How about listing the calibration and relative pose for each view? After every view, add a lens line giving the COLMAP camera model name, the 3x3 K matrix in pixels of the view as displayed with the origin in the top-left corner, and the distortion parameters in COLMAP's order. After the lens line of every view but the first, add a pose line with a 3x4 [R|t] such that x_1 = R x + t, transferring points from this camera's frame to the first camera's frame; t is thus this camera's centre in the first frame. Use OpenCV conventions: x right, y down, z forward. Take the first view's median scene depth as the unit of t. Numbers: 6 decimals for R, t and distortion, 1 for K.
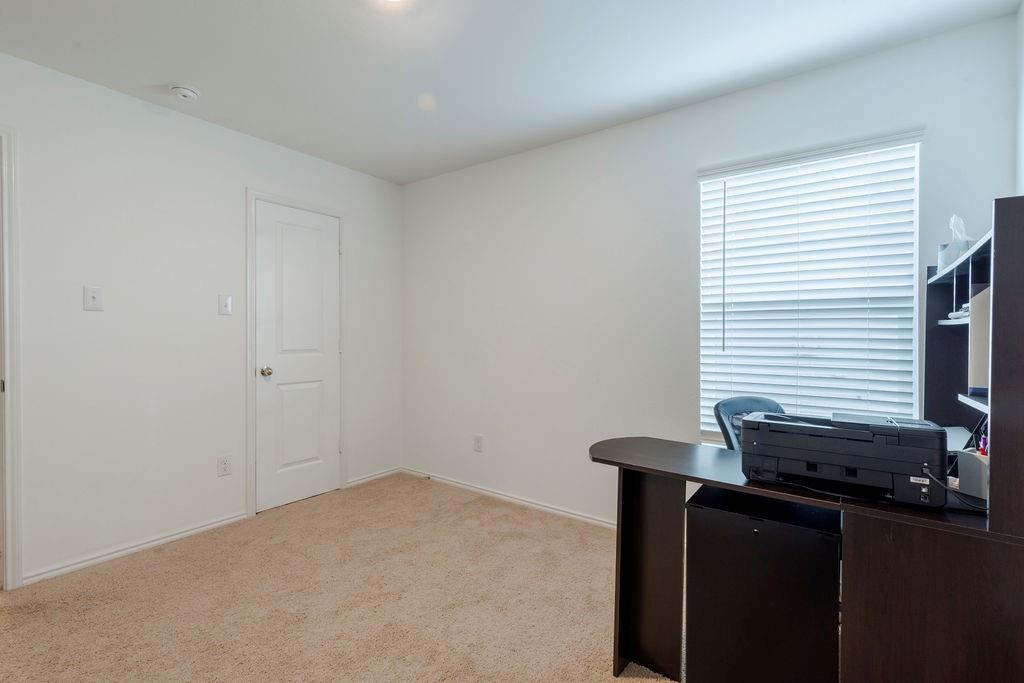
lens RADIAL K [[471.5, 0, 512.0], [0, 471.5, 341.5], [0, 0, 1]] dist [0.002740, -0.000032]
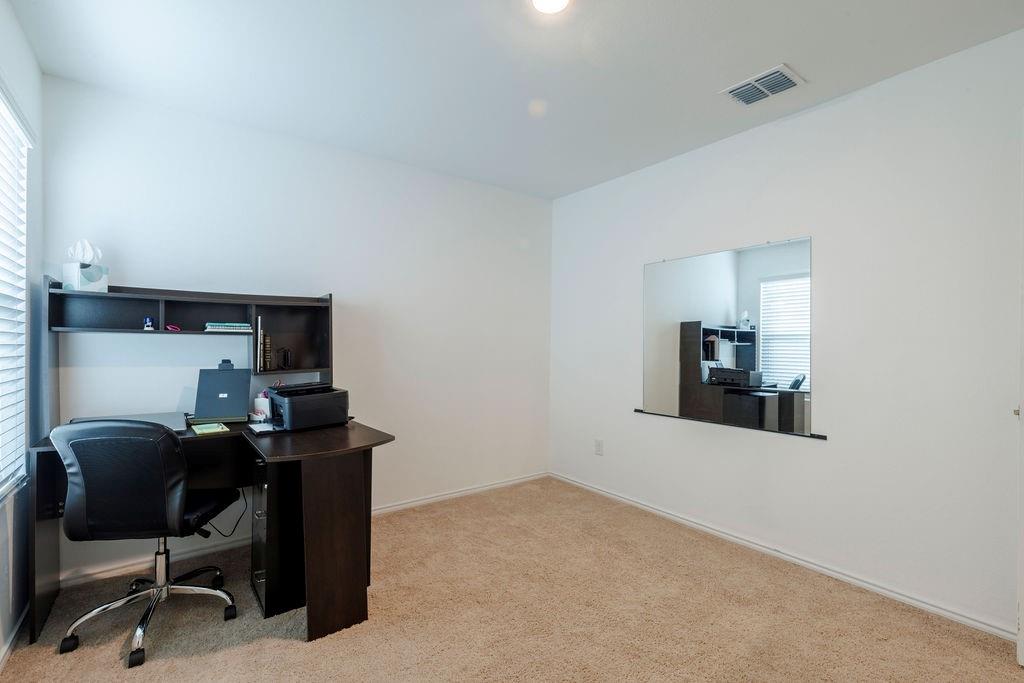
lens RADIAL K [[454.5, 0, 512.0], [0, 454.5, 341.5], [0, 0, 1]] dist [0.018812, 0.000079]
pose [[-0.955567, -0.005738, 0.294718, -0.319104], [-0.004201, 0.999974, 0.005848, -0.015638], [-0.294744, 0.004351, -0.955566, 1.331478]]
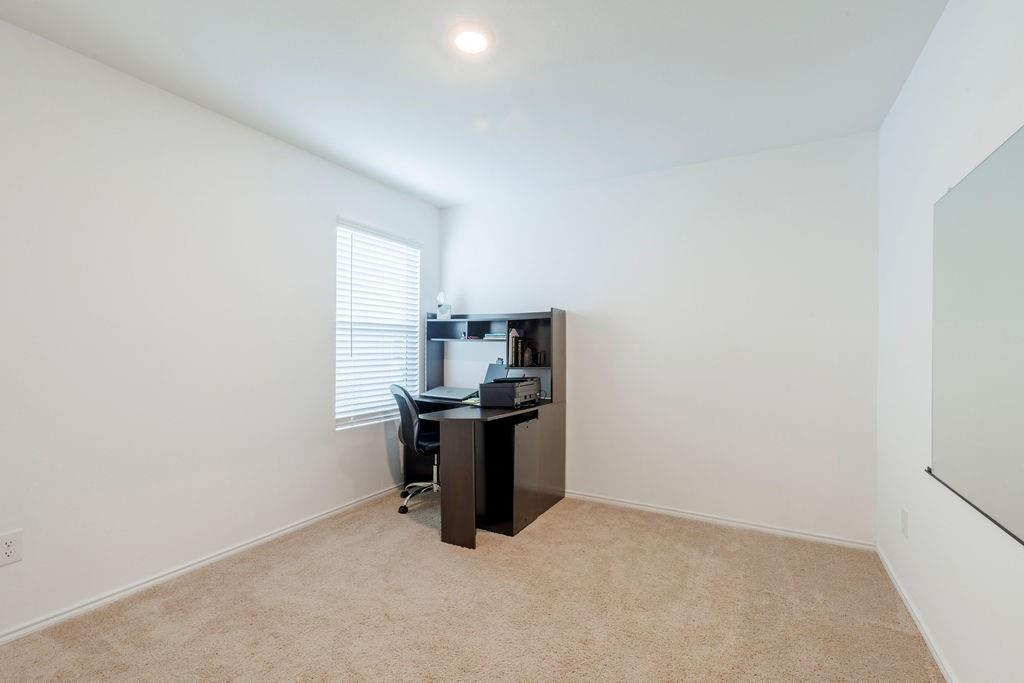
lens RADIAL K [[460.0, 0, 513.8], [0, 460.0, 341.9], [0, 0, 1]] dist [0.007843, -0.000484]
pose [[-0.132050, 0.002414, 0.991240, -0.936560], [0.007003, 0.999974, -0.001503, -0.017717], [-0.991218, 0.006743, -0.132064, 0.704853]]
